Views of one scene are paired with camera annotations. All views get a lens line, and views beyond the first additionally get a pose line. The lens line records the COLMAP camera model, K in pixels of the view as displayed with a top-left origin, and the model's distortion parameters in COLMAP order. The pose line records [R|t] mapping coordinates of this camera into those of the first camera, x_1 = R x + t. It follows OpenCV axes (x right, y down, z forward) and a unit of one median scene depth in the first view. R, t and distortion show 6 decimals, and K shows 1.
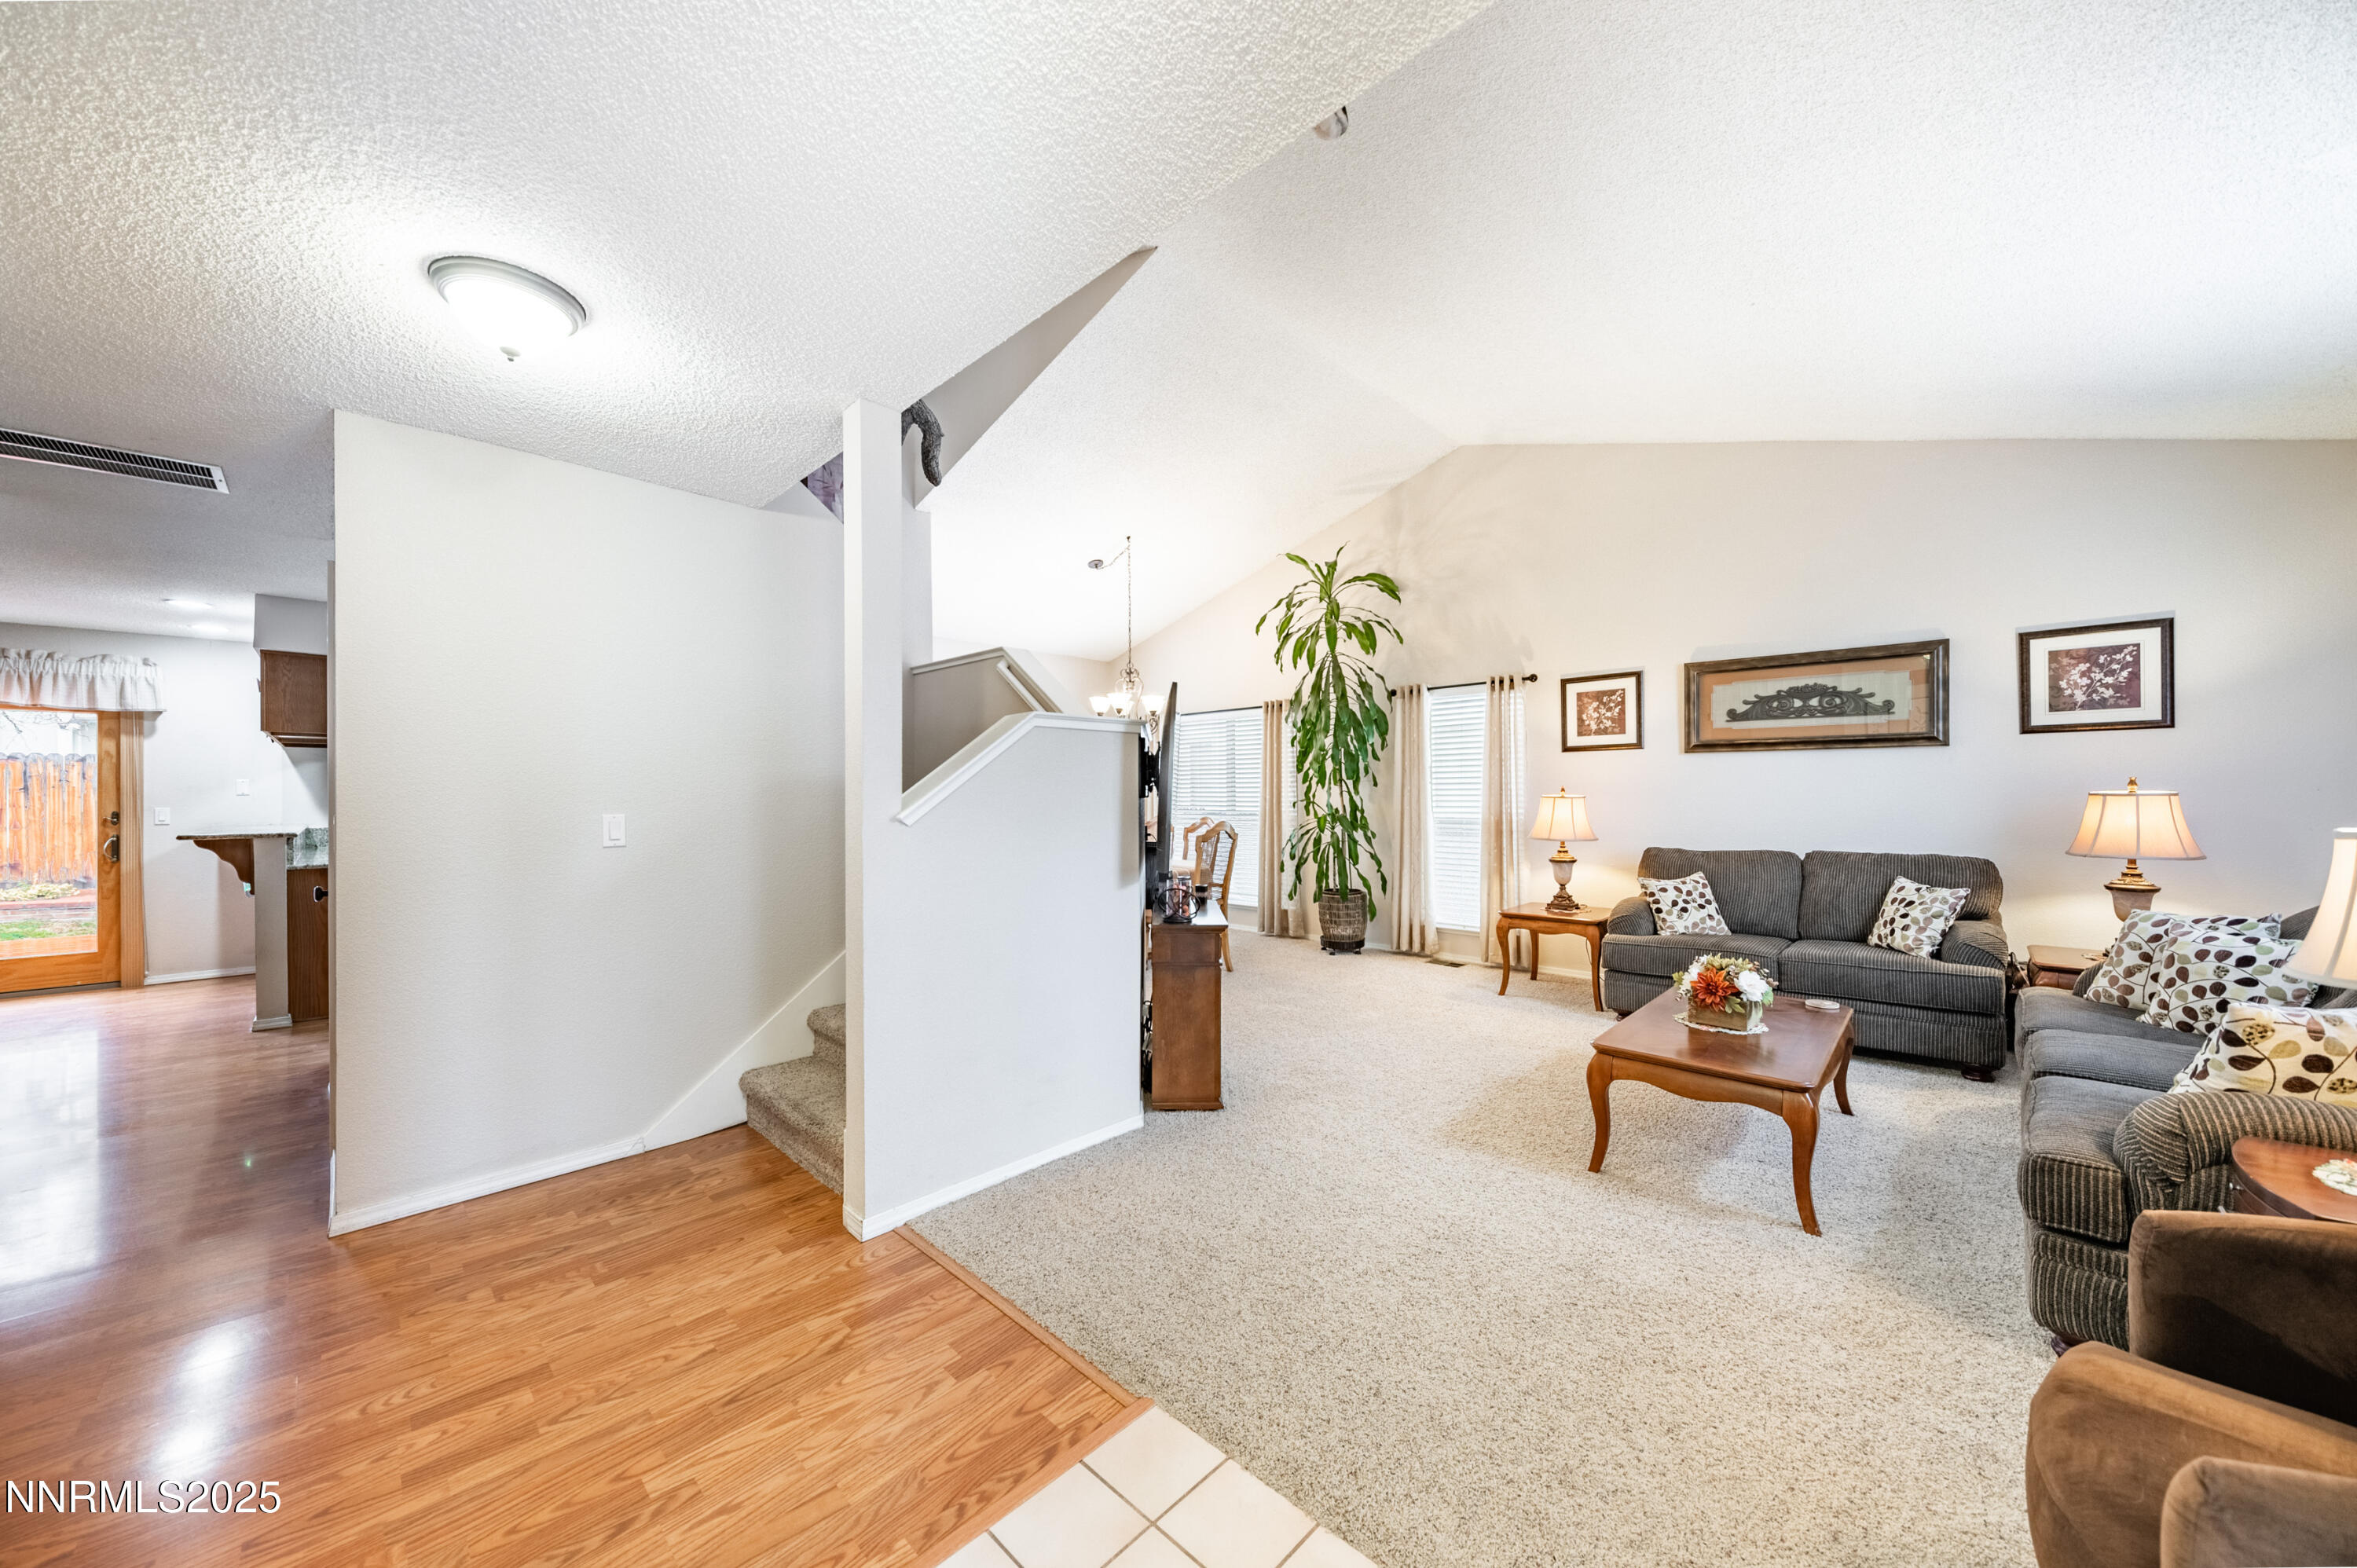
lens RADIAL K [[826.1, 0, 1172.3], [0, 826.1, 791.2], [0, 0, 1]] dist [0.013407, -0.006935]
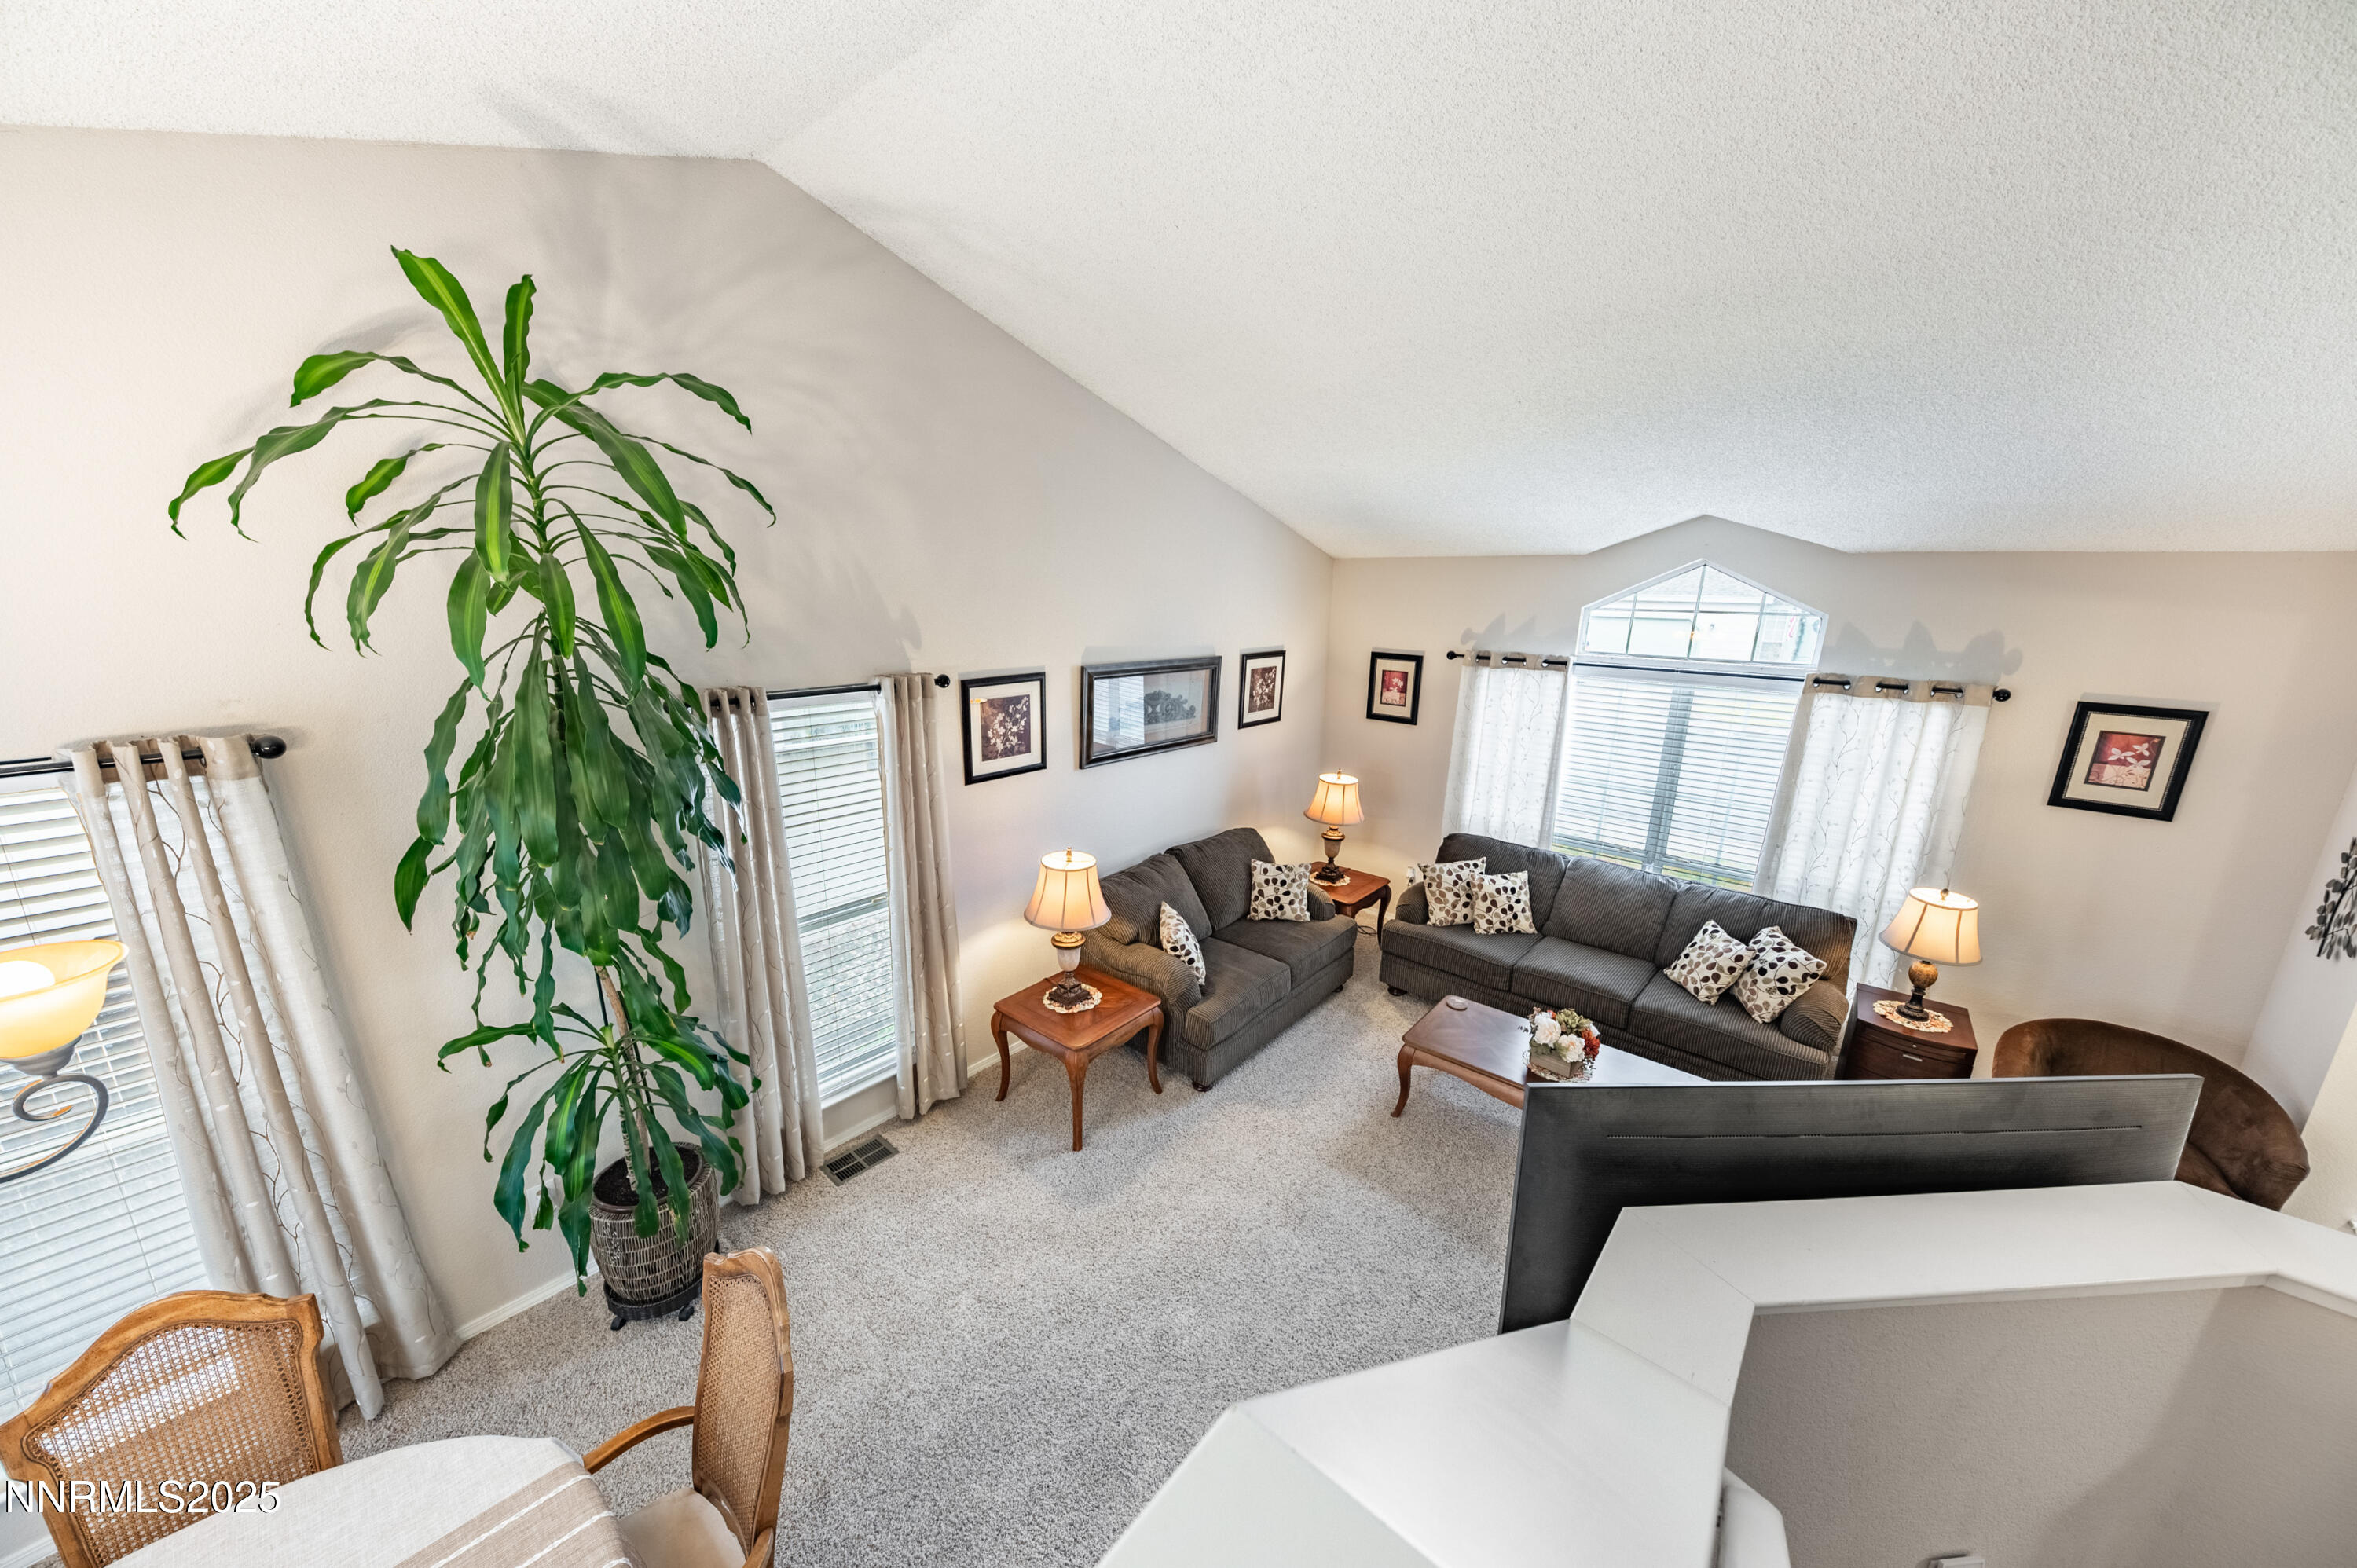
lens RADIAL K [[806.7, 0, 1176.8], [0, 806.7, 789.4], [0, 0, 1]] dist [0.000318, 0.000000]
pose [[-0.065117, -0.240813, 0.968385, -0.246657], [-0.021476, 0.970558, 0.239909, -0.264610], [-0.997647, -0.005175, -0.068371, 1.096637]]
